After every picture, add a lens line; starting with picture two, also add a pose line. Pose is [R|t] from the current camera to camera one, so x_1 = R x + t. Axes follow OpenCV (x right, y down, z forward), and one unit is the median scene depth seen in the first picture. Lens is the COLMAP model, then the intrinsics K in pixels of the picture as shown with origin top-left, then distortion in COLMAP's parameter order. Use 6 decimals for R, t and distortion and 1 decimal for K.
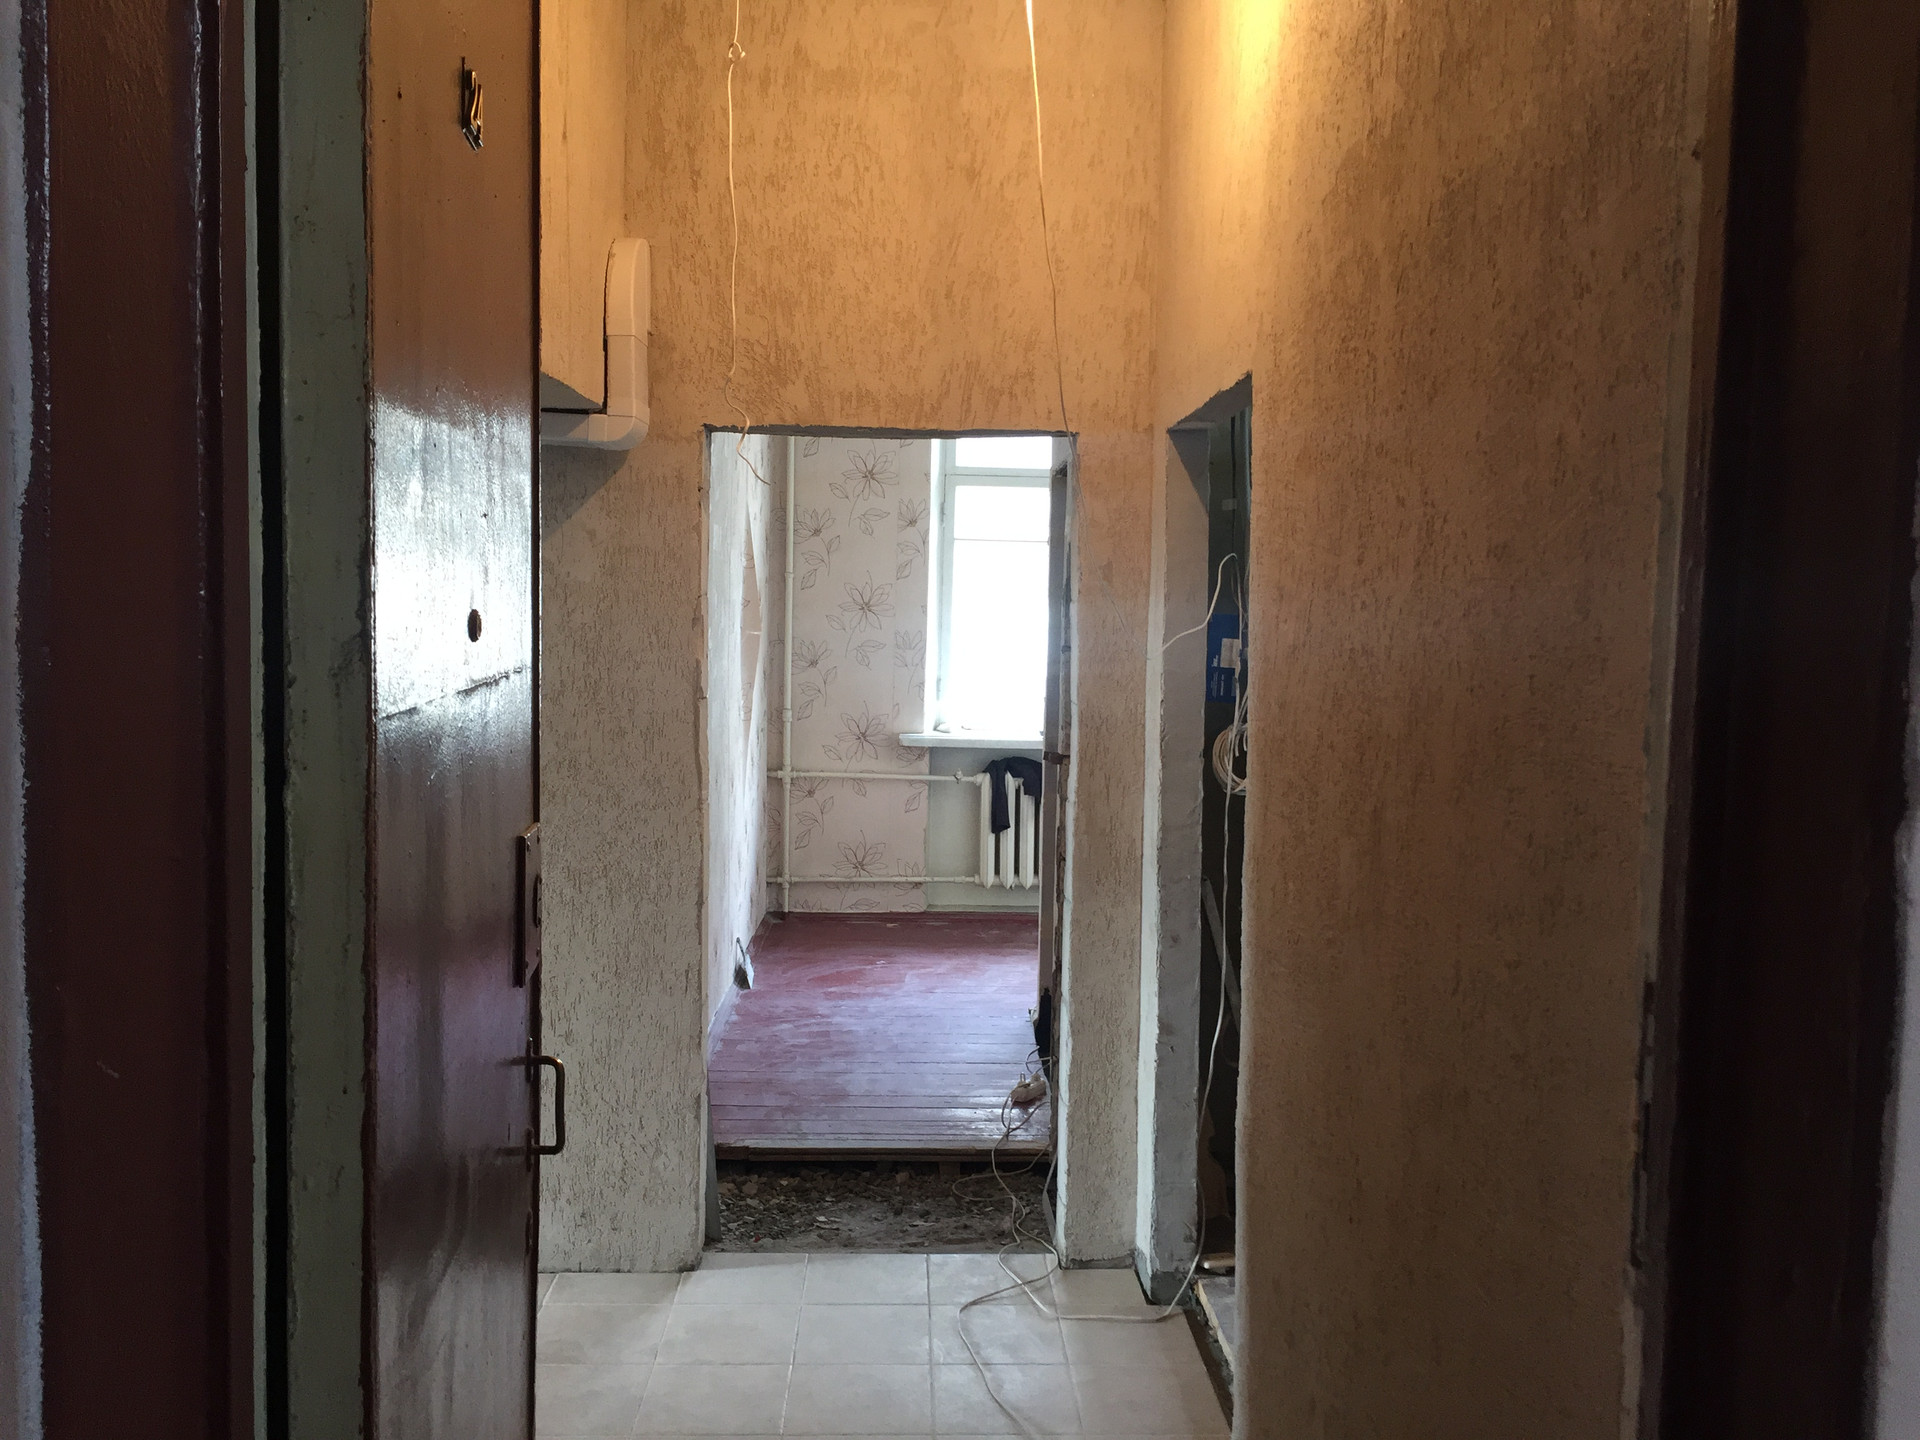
lens RADIAL K [[1601.4, 0, 973.6], [0, 1601.4, 713.5], [0, 0, 1]] dist [0.065899, -0.099415]
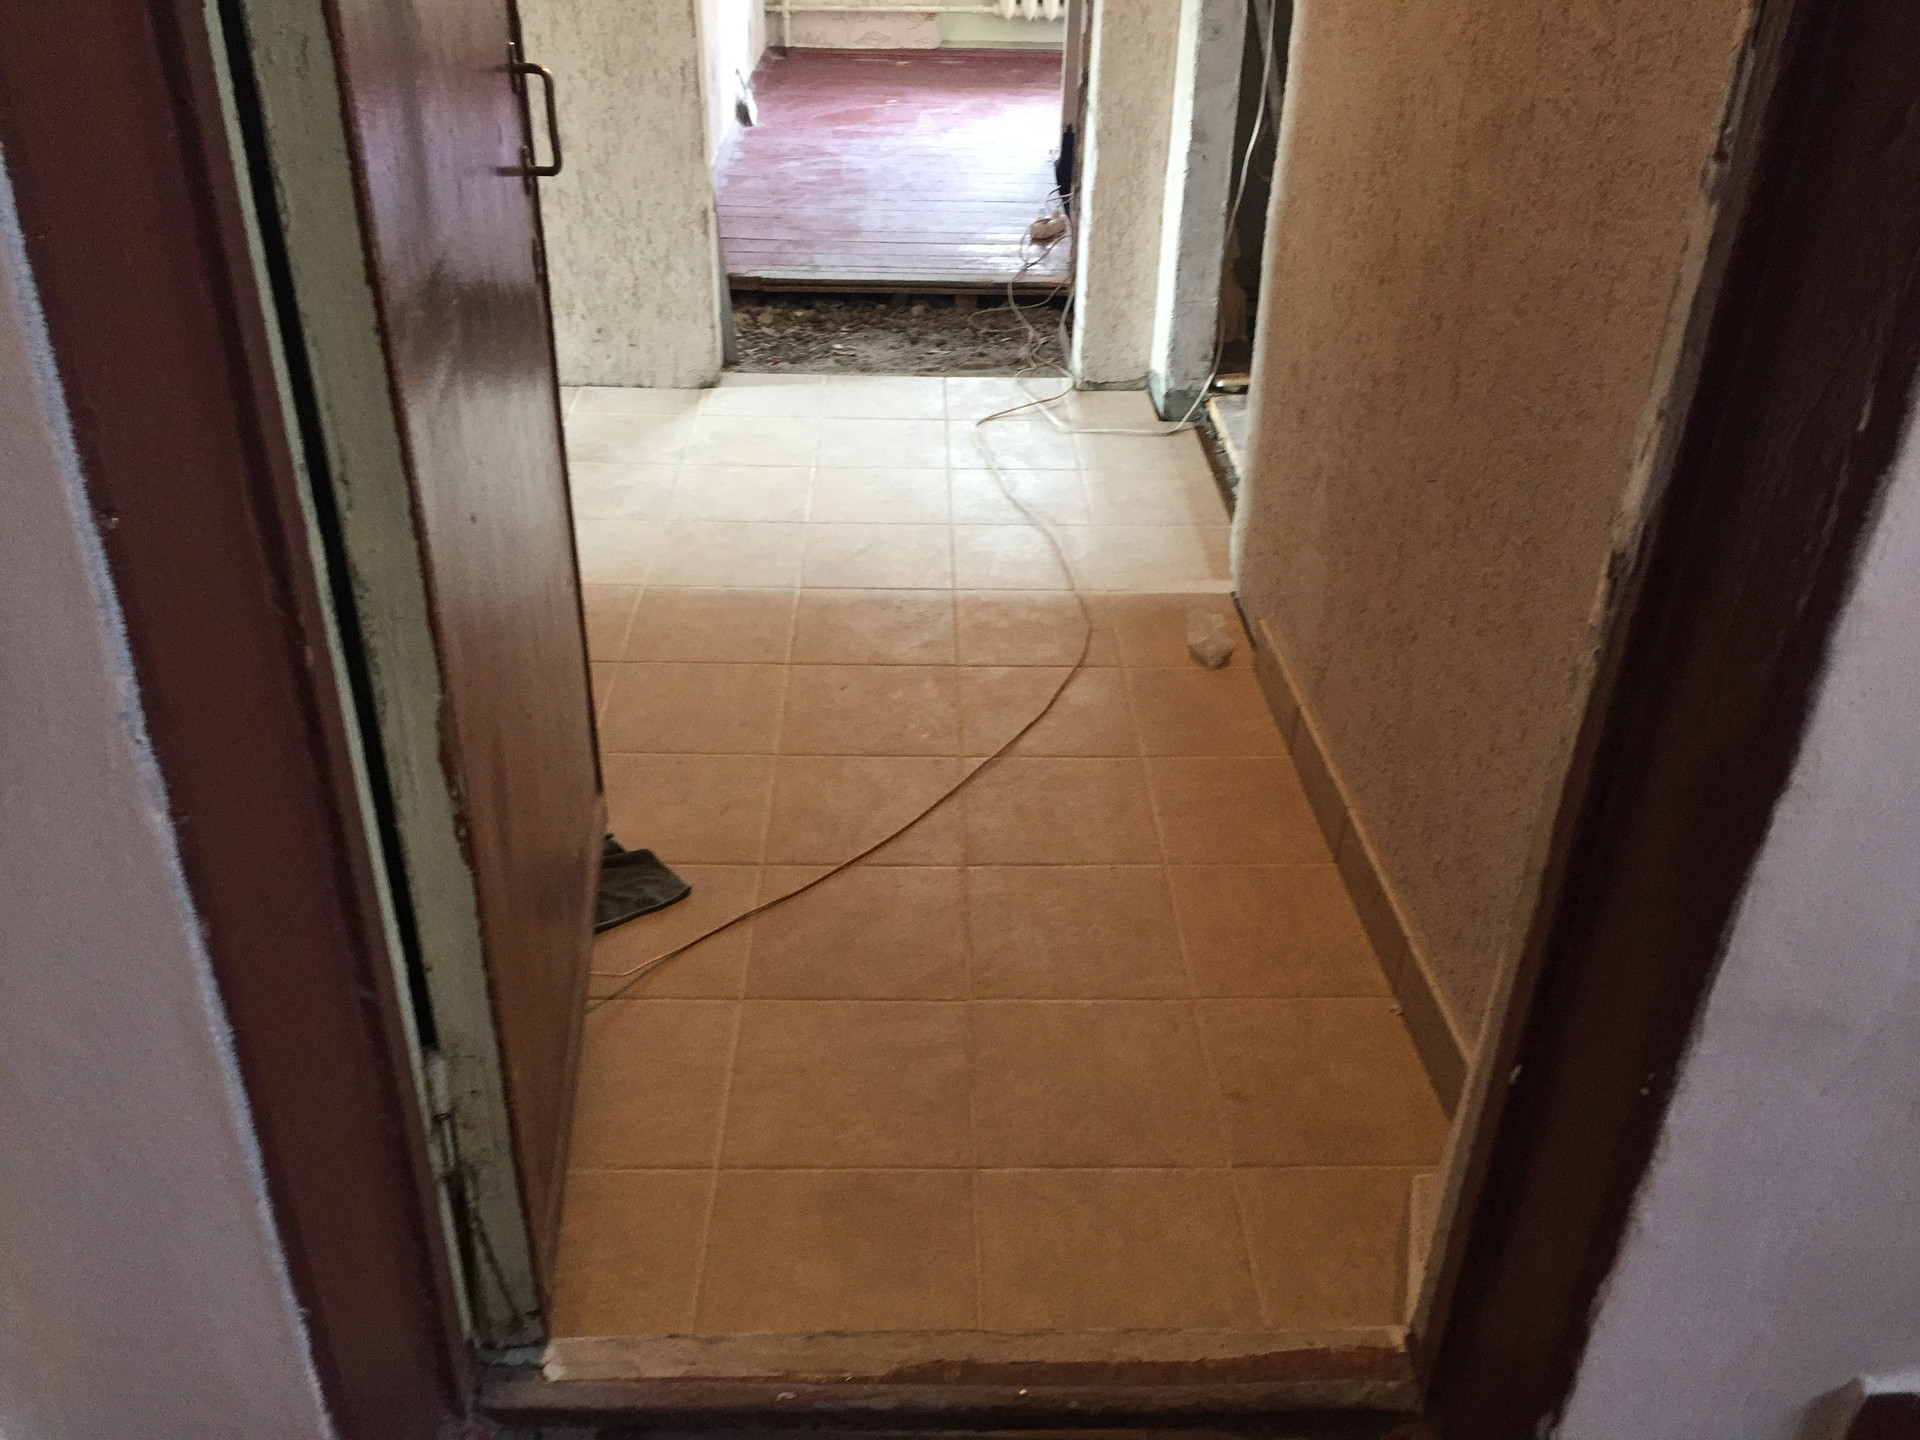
lens RADIAL K [[1608.2, 0, 970.7], [0, 1608.2, 718.9], [0, 0, 1]] dist [0.074144, -0.105921]
pose [[0.999901, 0.012065, -0.007246, -0.002072], [-0.007216, 0.881527, 0.472078, 0.049214], [0.012083, -0.471979, 0.881527, 0.006399]]
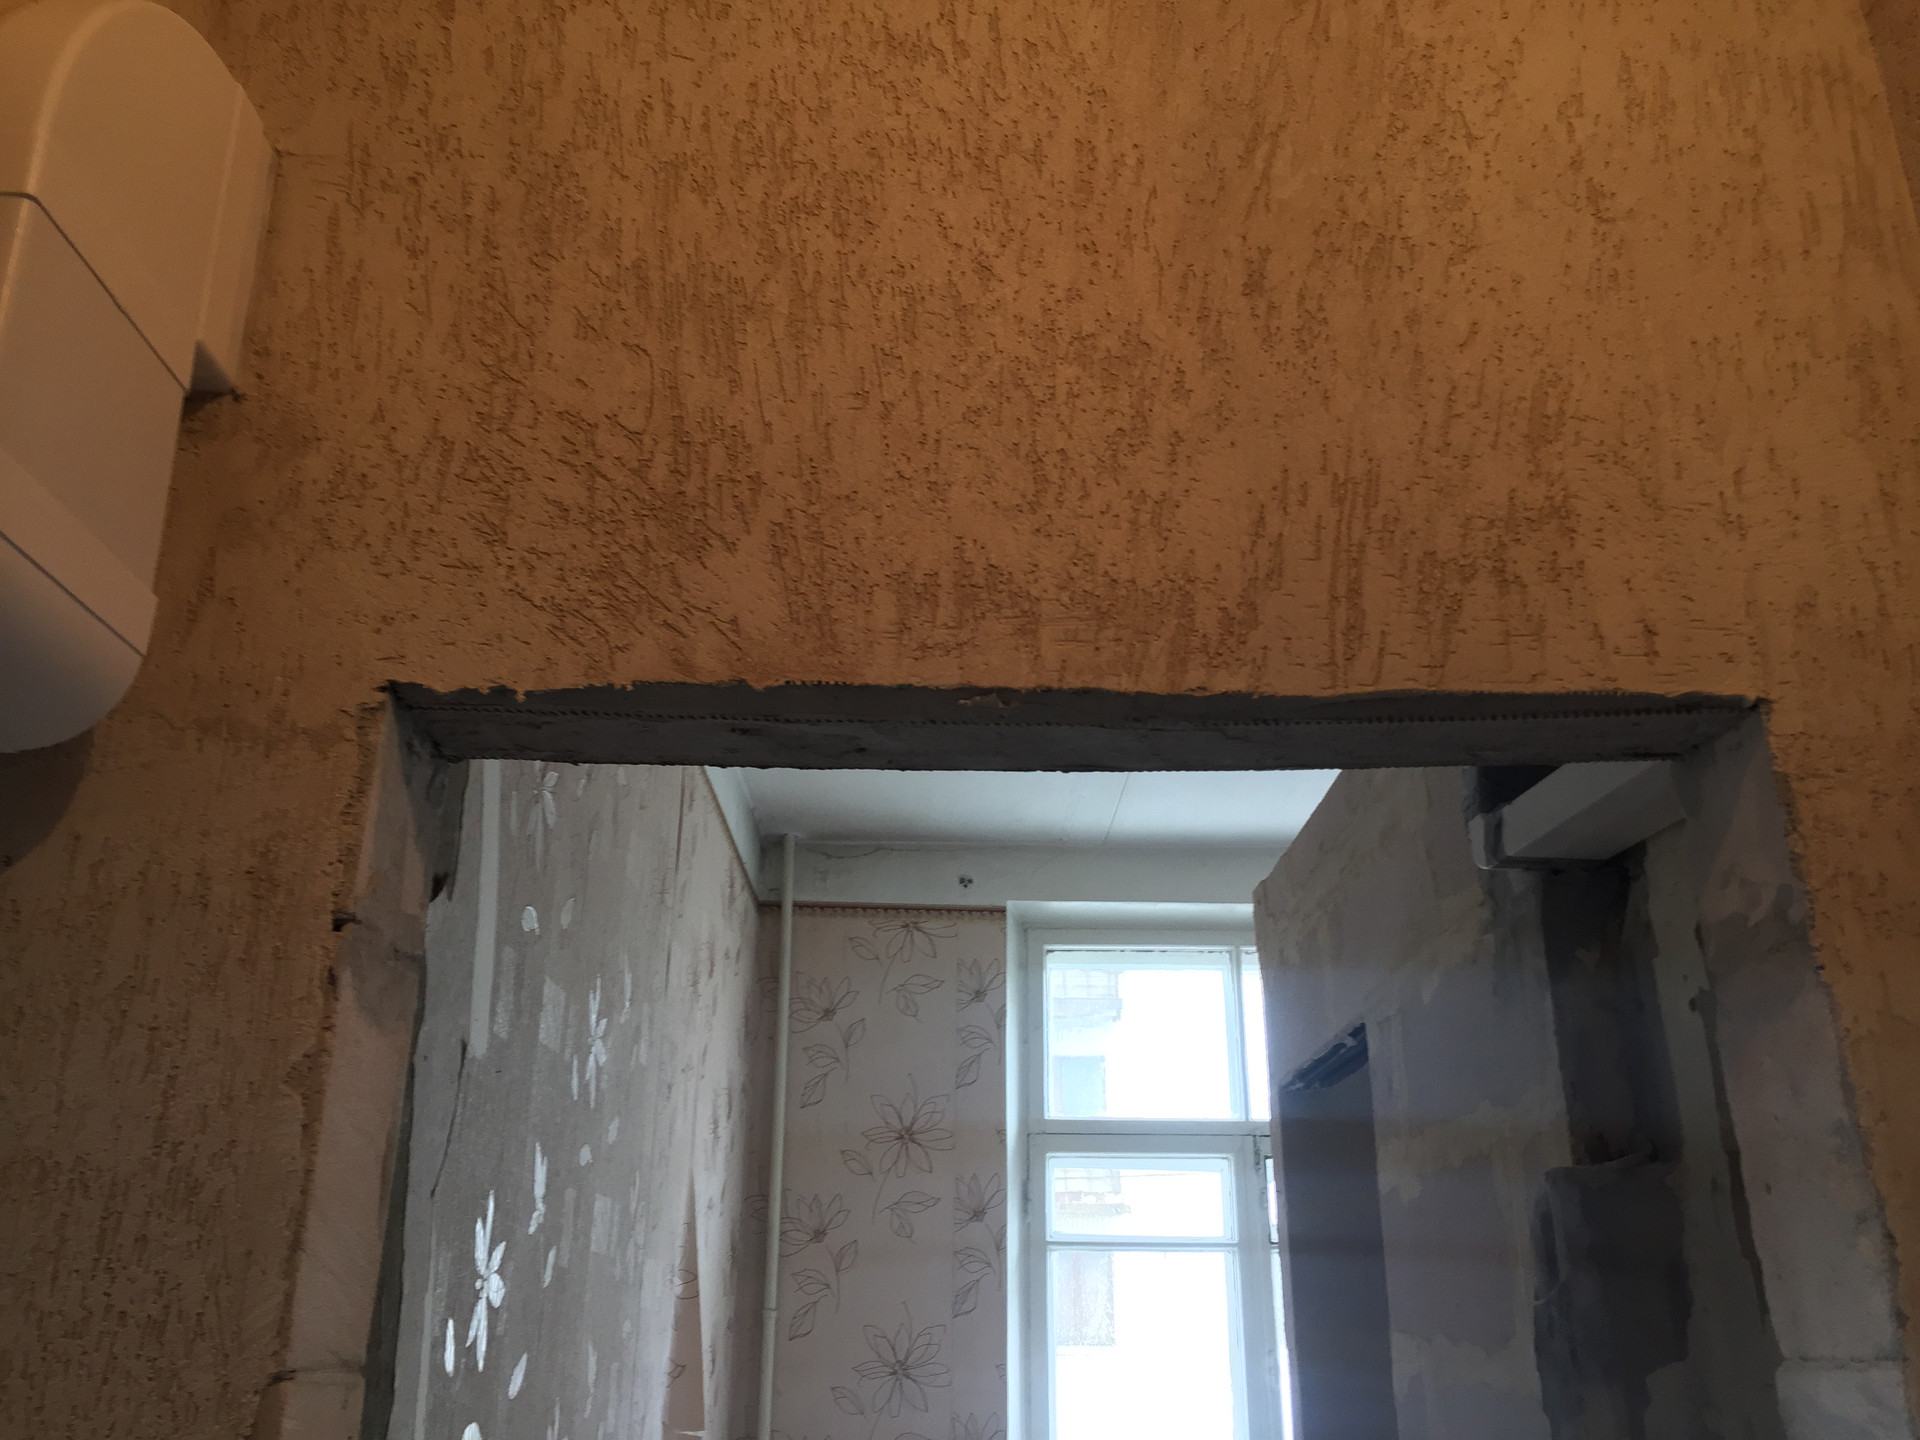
lens RADIAL K [[1608.2, 0, 970.7], [0, 1608.2, 718.9], [0, 0, 1]] dist [0.074144, -0.105921]
pose [[0.999726, -0.023063, -0.004003, -0.069526], [0.019151, 0.904209, -0.426660, -0.057399], [0.013459, 0.426467, 0.904403, 0.757157]]
